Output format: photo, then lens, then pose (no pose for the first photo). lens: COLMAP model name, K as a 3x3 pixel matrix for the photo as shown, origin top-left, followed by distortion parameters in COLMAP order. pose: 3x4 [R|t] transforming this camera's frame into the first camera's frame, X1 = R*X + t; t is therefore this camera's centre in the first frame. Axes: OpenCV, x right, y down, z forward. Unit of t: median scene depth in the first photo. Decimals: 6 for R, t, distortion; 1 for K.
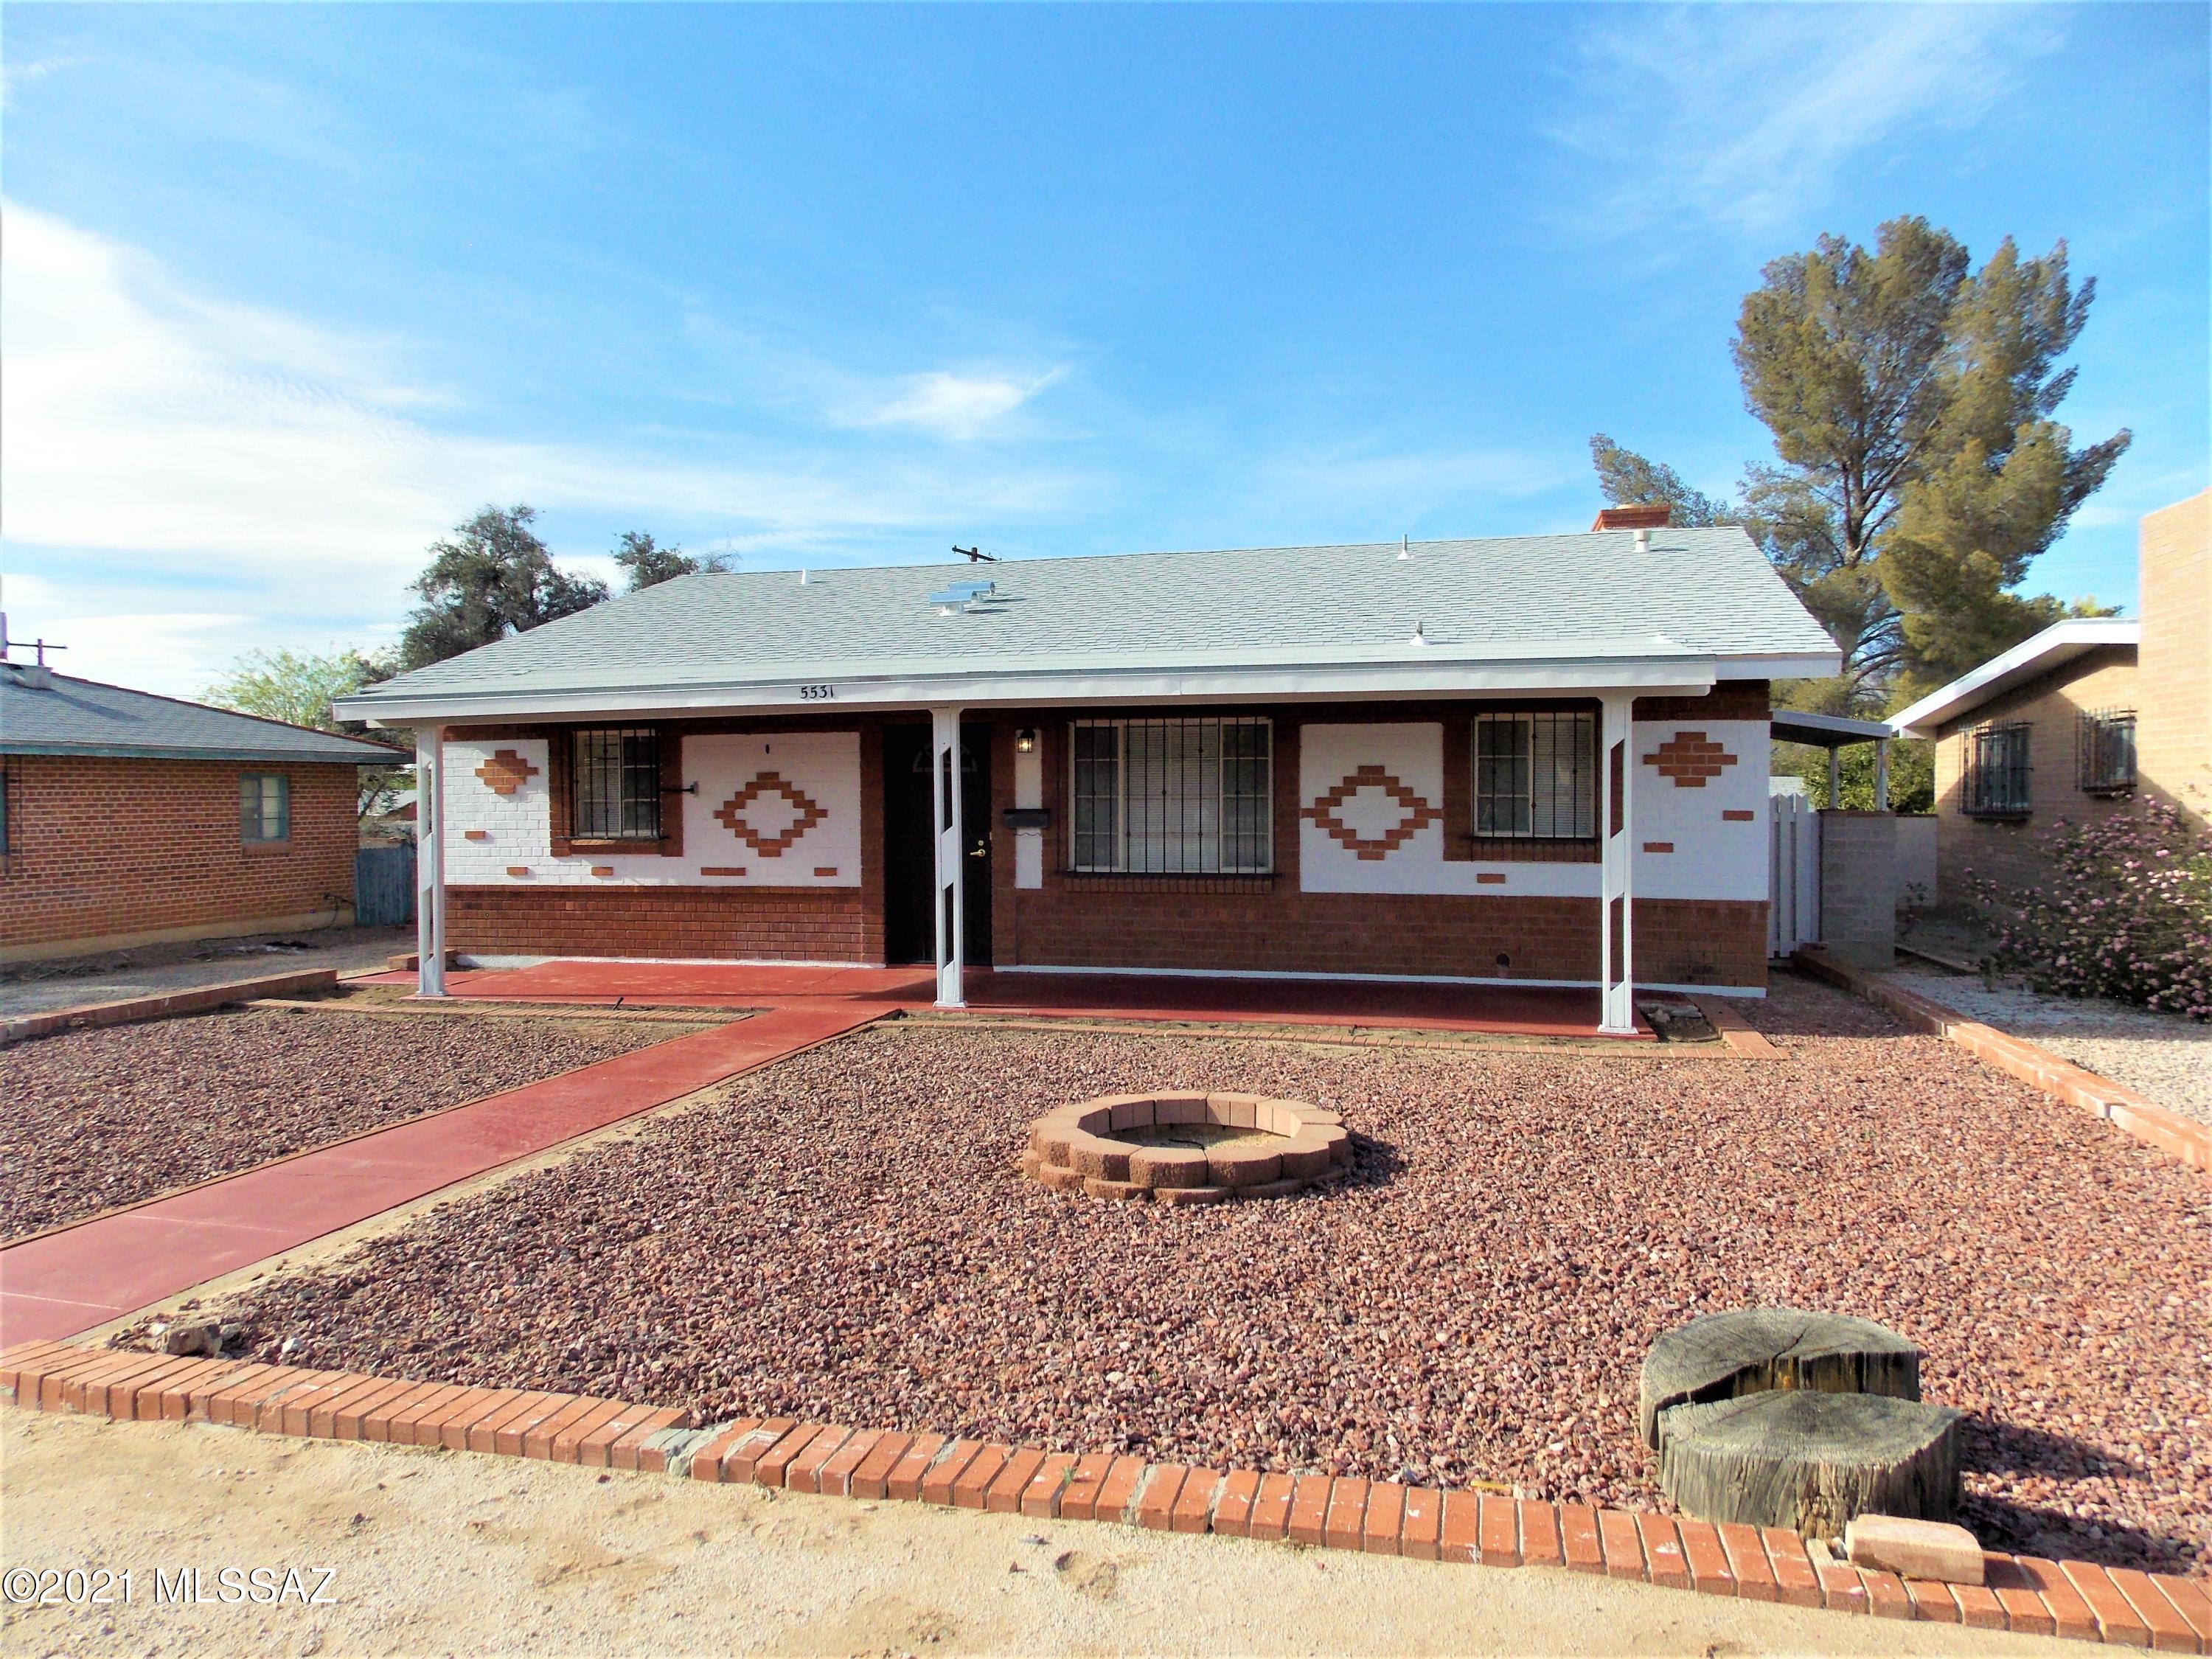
lens RADIAL K [[1464.4, 0, 1188.4], [0, 1464.4, 825.5], [0, 0, 1]] dist [0.012876, -0.015173]
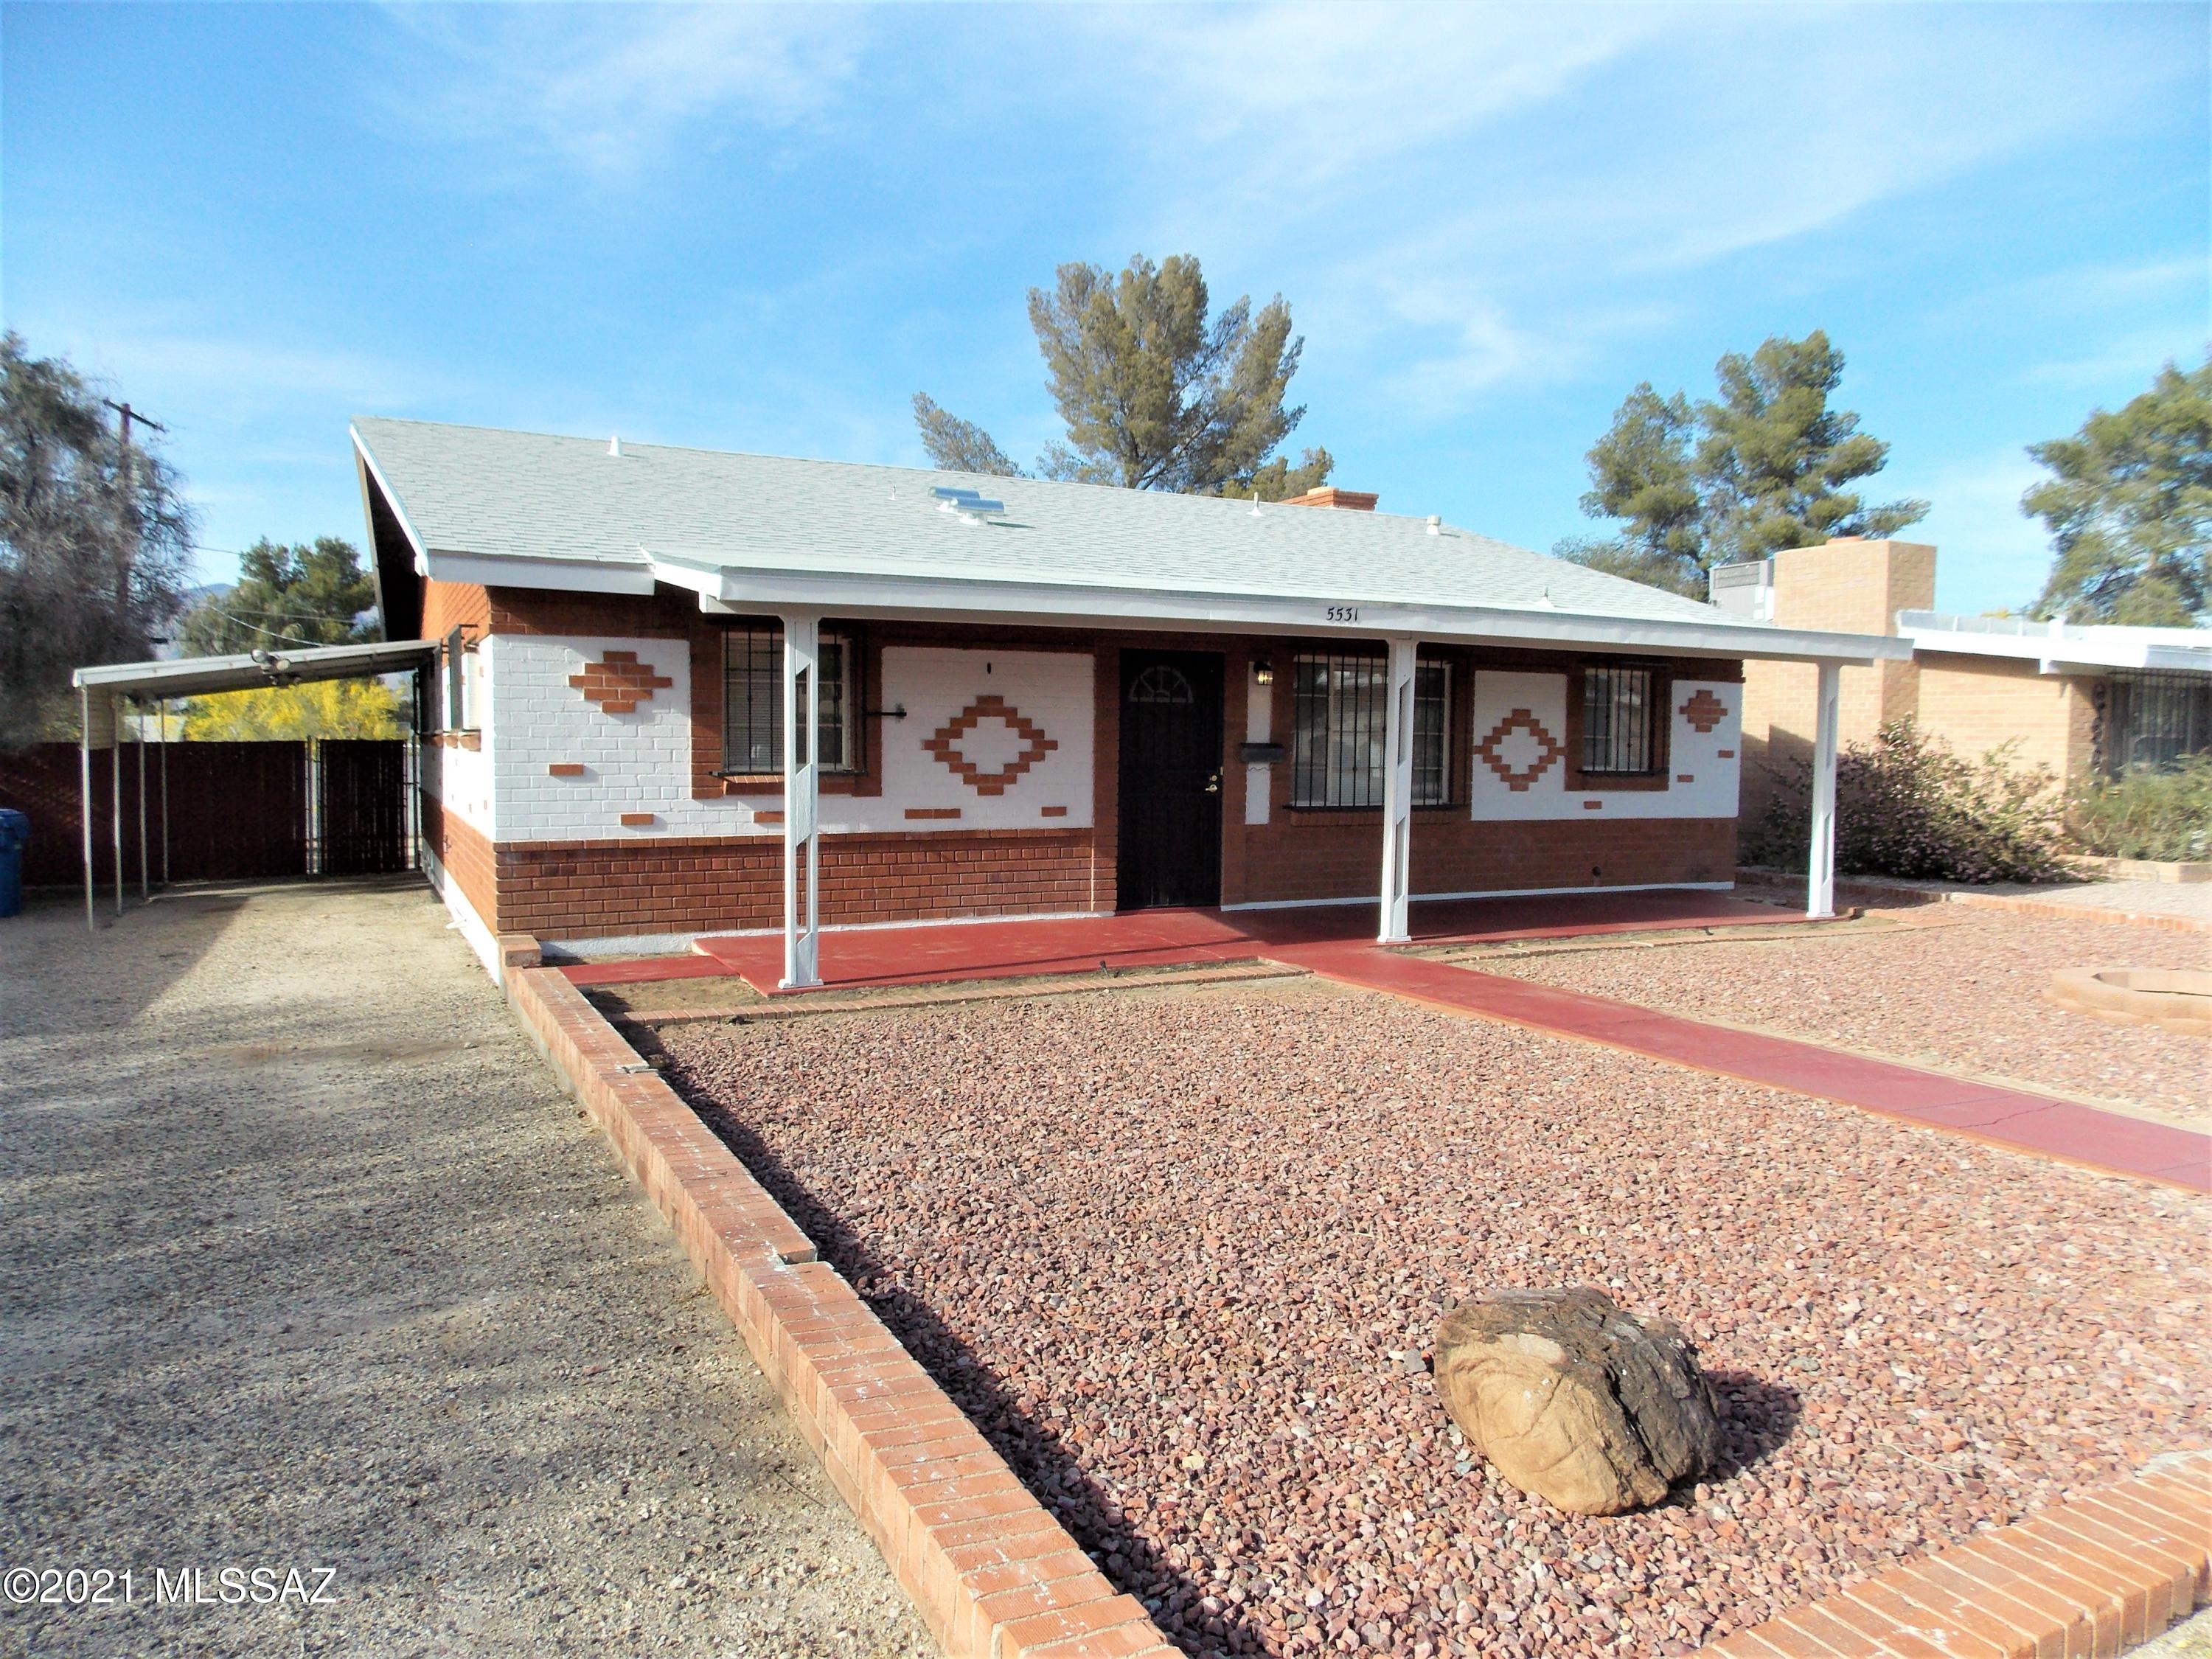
lens RADIAL K [[1464.4, 0, 1123.6], [0, 1464.4, 830.2], [0, 0, 1]] dist [0.012876, -0.015173]
pose [[0.762790, -0.025072, 0.646160, -0.783842], [0.000473, 0.999269, 0.038216, 0.009224], [-0.646646, -0.028845, 0.762245, 0.298768]]
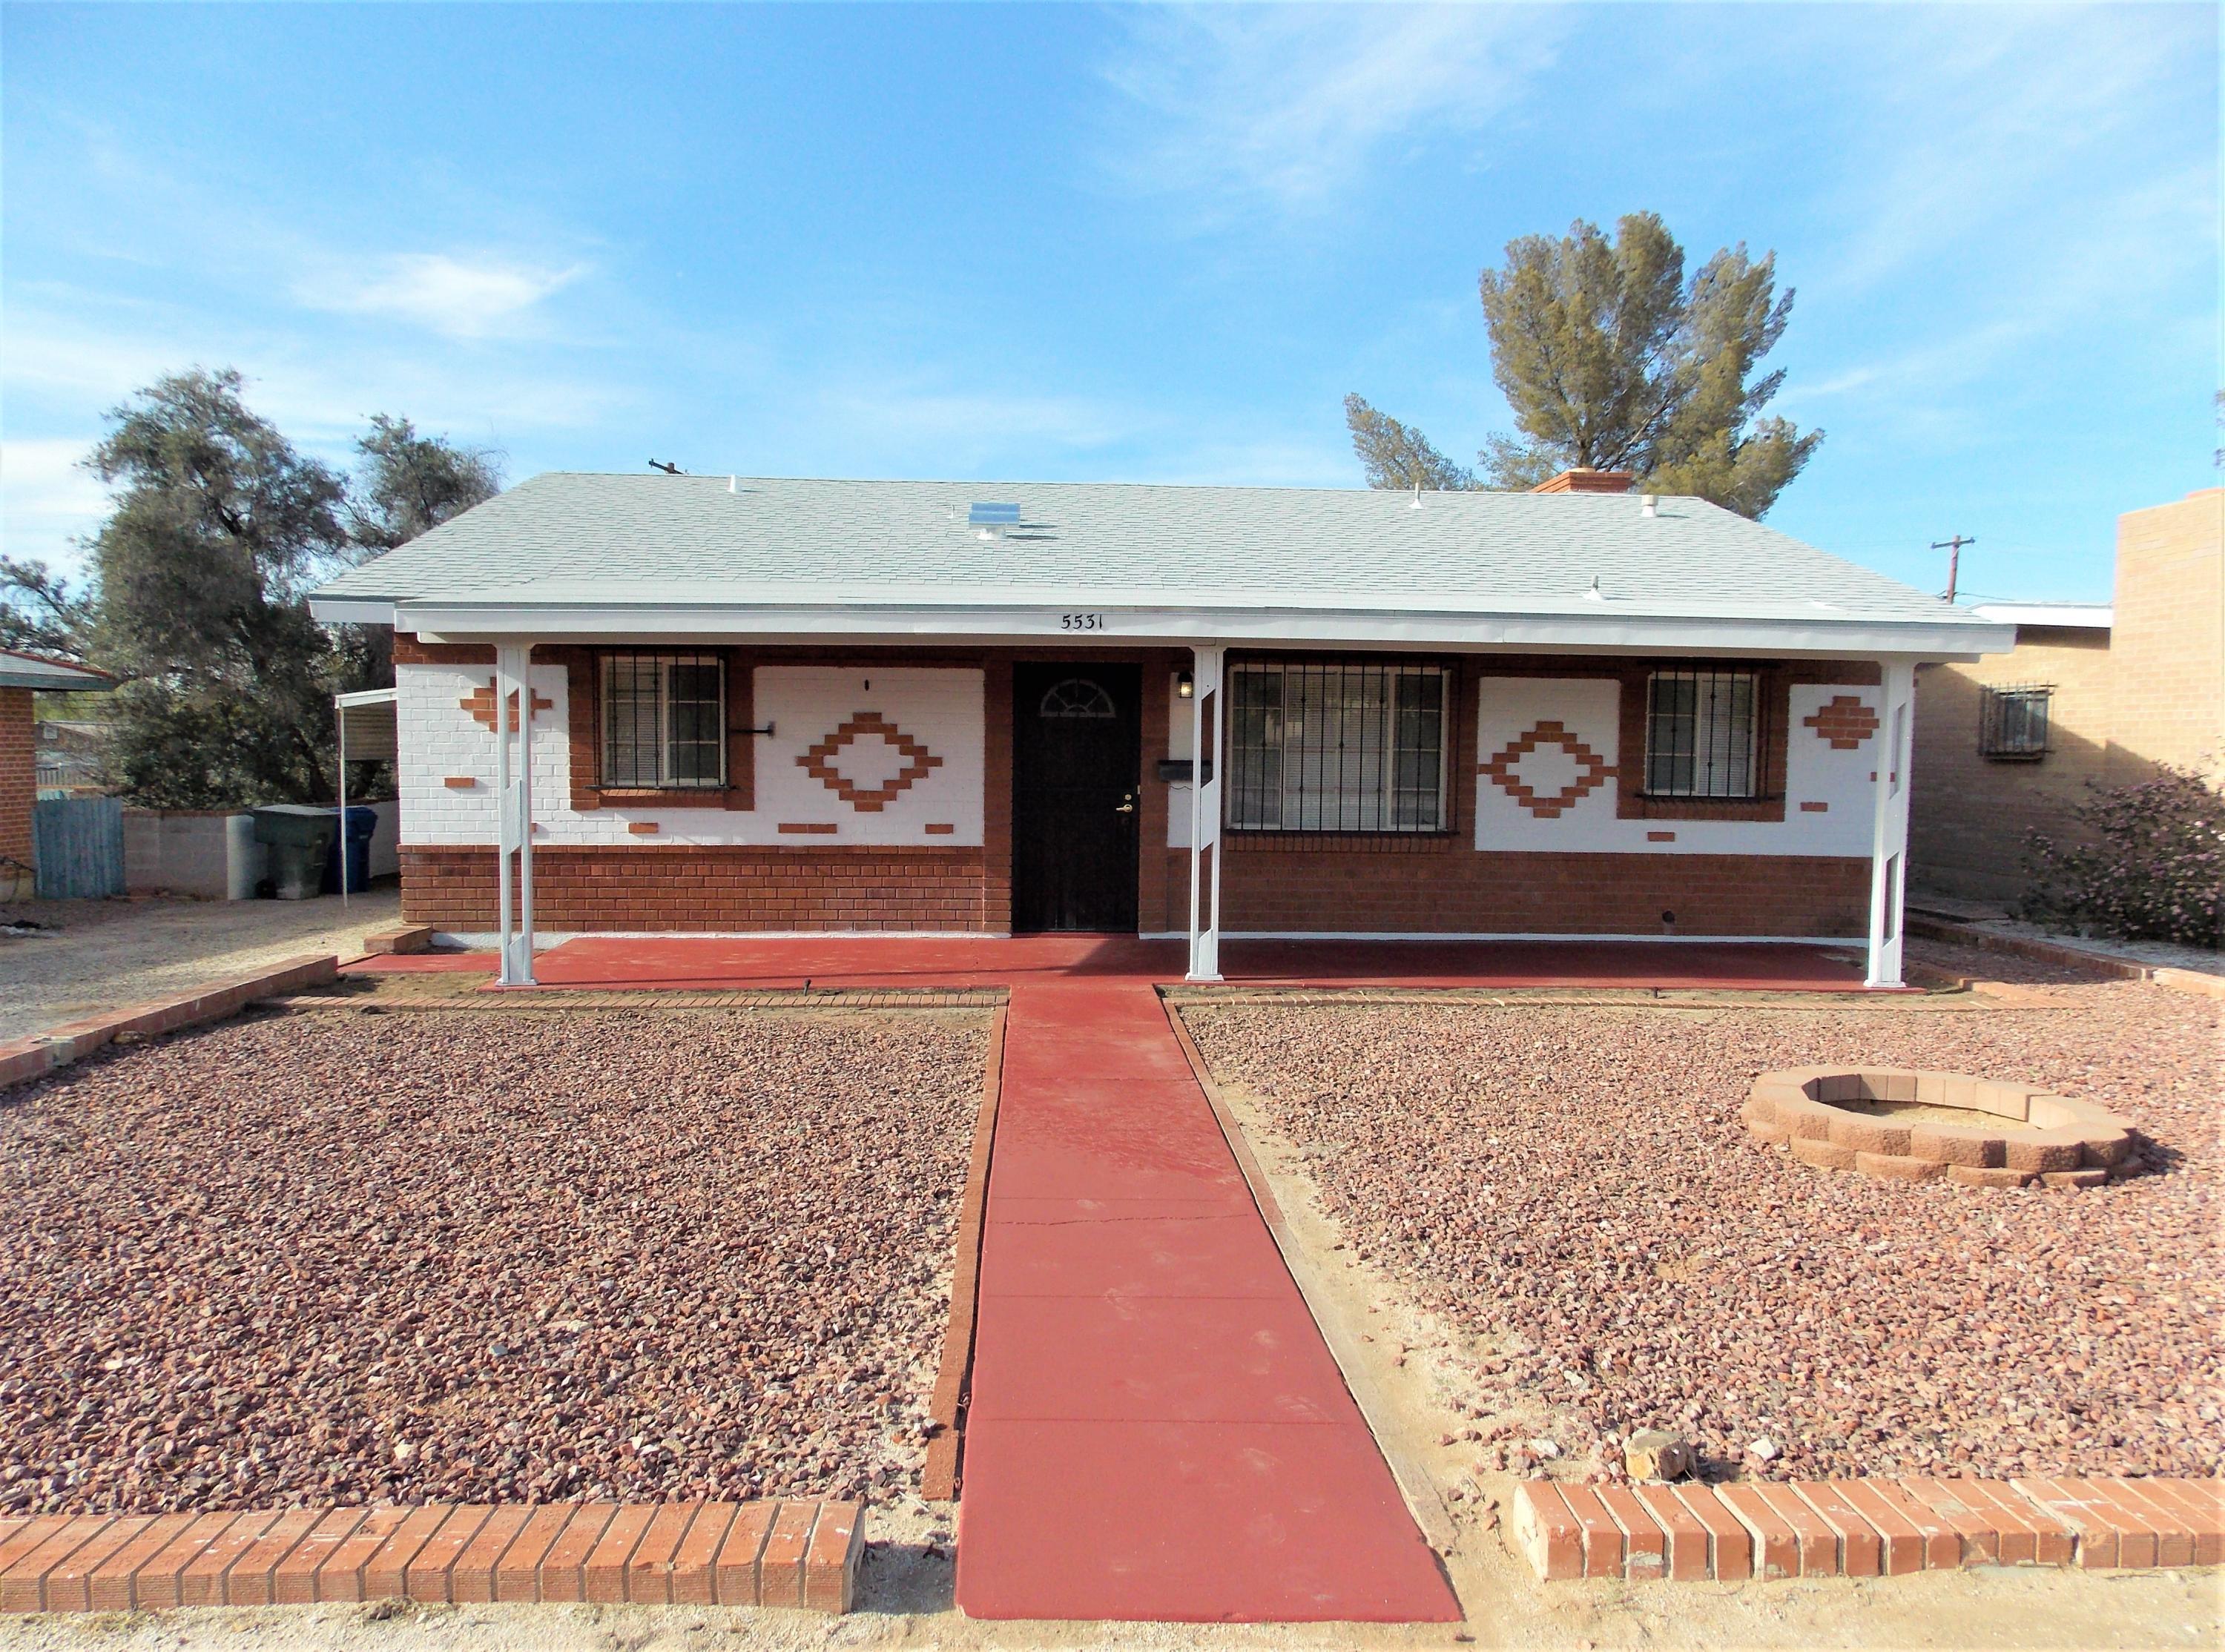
lens RADIAL K [[1472.8, 0, 1166.8], [0, 1472.8, 882.4], [0, 0, 1]] dist [0.012876, -0.015173]
pose [[0.957109, -0.009466, 0.289572, -0.371407], [-0.011033, 0.997550, 0.069075, 0.001127], [-0.289517, -0.069307, 0.954661, 0.118635]]
